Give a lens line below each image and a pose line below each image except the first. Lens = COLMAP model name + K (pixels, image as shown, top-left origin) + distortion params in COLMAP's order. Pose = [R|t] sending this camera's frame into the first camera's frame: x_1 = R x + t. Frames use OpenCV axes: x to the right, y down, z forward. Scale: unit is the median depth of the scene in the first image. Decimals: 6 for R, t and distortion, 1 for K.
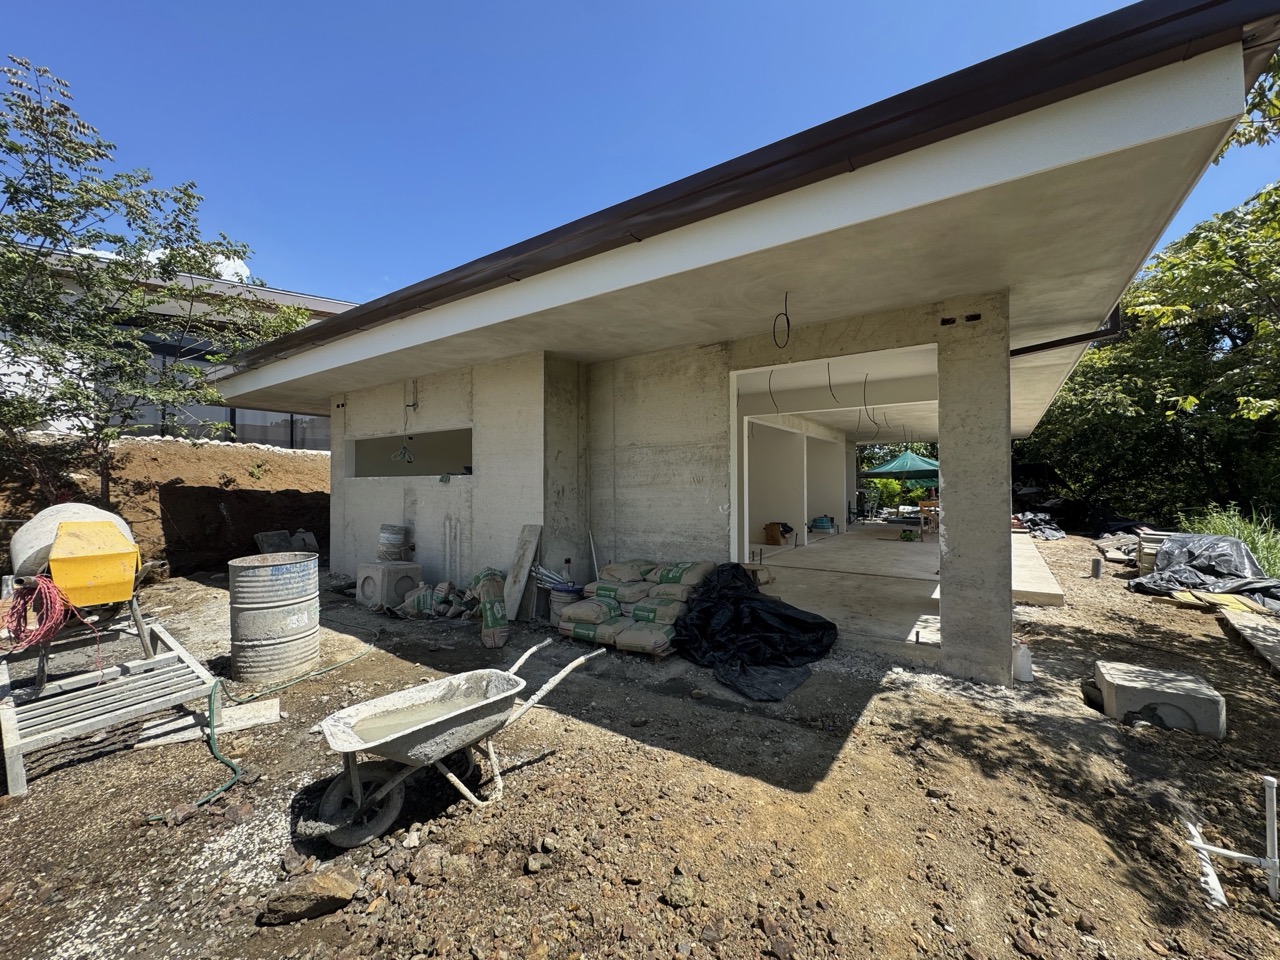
lens RADIAL K [[514.7, 0, 638.4], [0, 514.7, 479.2], [0, 0, 1]] dist [-0.003222, 0.000279]
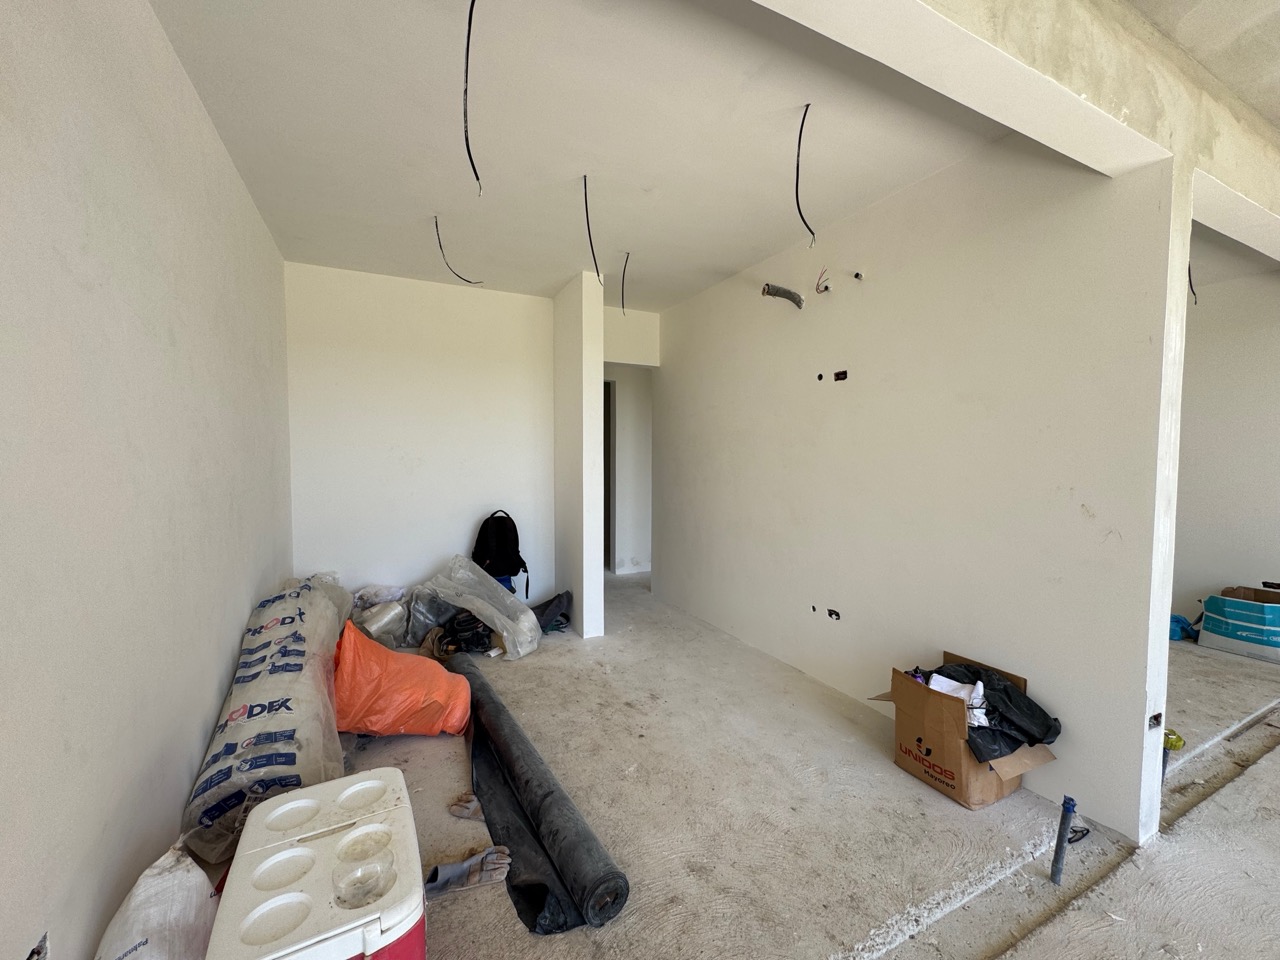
lens RADIAL K [[514.7, 0, 638.4], [0, 514.7, 479.2], [0, 0, 1]] dist [-0.003222, 0.000279]
pose [[0.875765, 0.026108, -0.482032, 0.254285], [0.001082, 0.998428, 0.056043, -0.000644], [0.482737, -0.049602, 0.874360, 0.770079]]
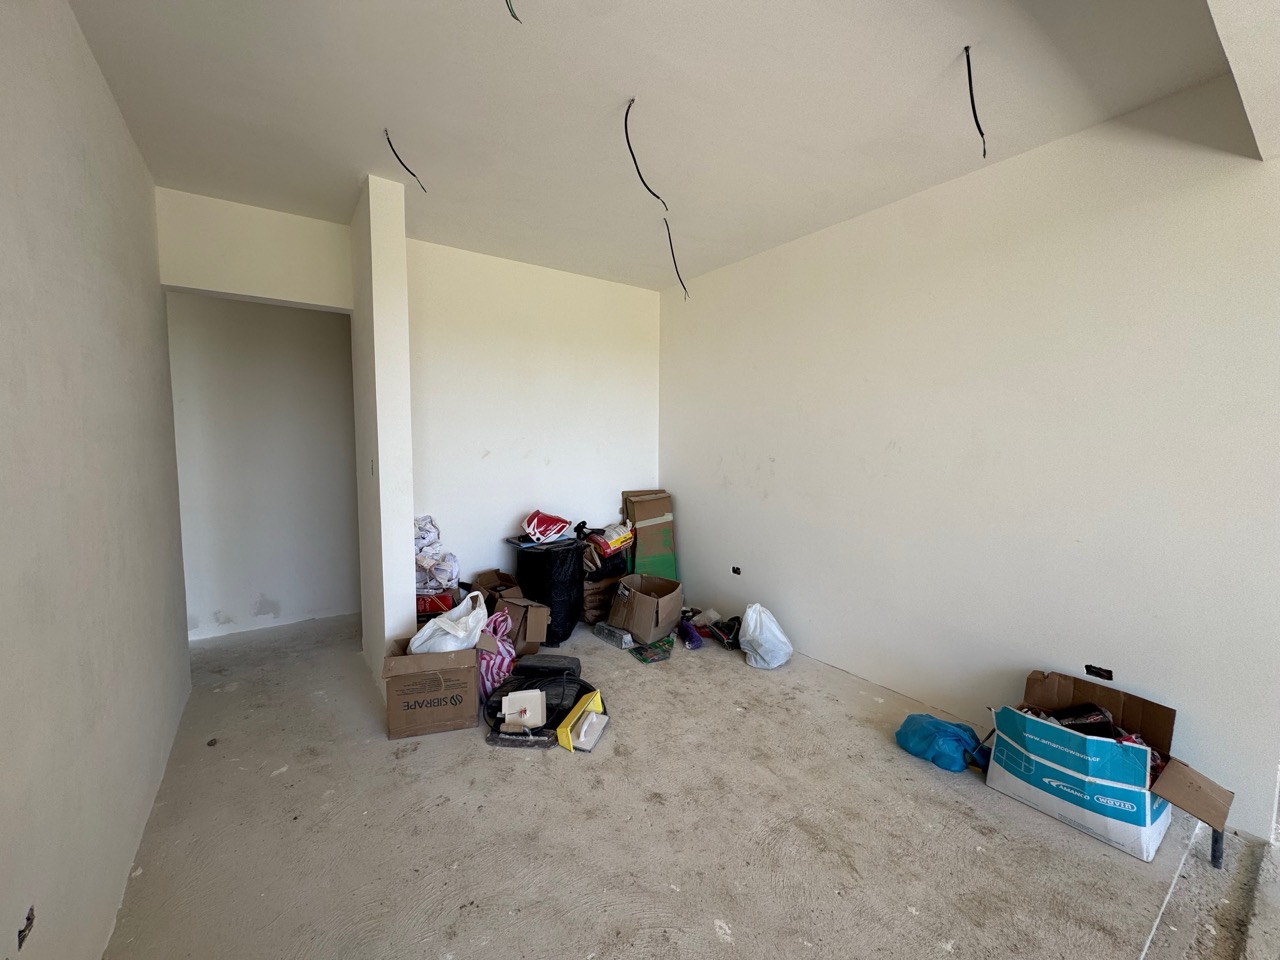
lens RADIAL K [[514.7, 0, 638.4], [0, 514.7, 479.2], [0, 0, 1]] dist [-0.003222, 0.000279]
pose [[0.940896, 0.028955, -0.337456, 0.358298], [0.001038, 0.996088, 0.088361, -0.002328], [0.338694, -0.083489, 0.937185, 1.029024]]
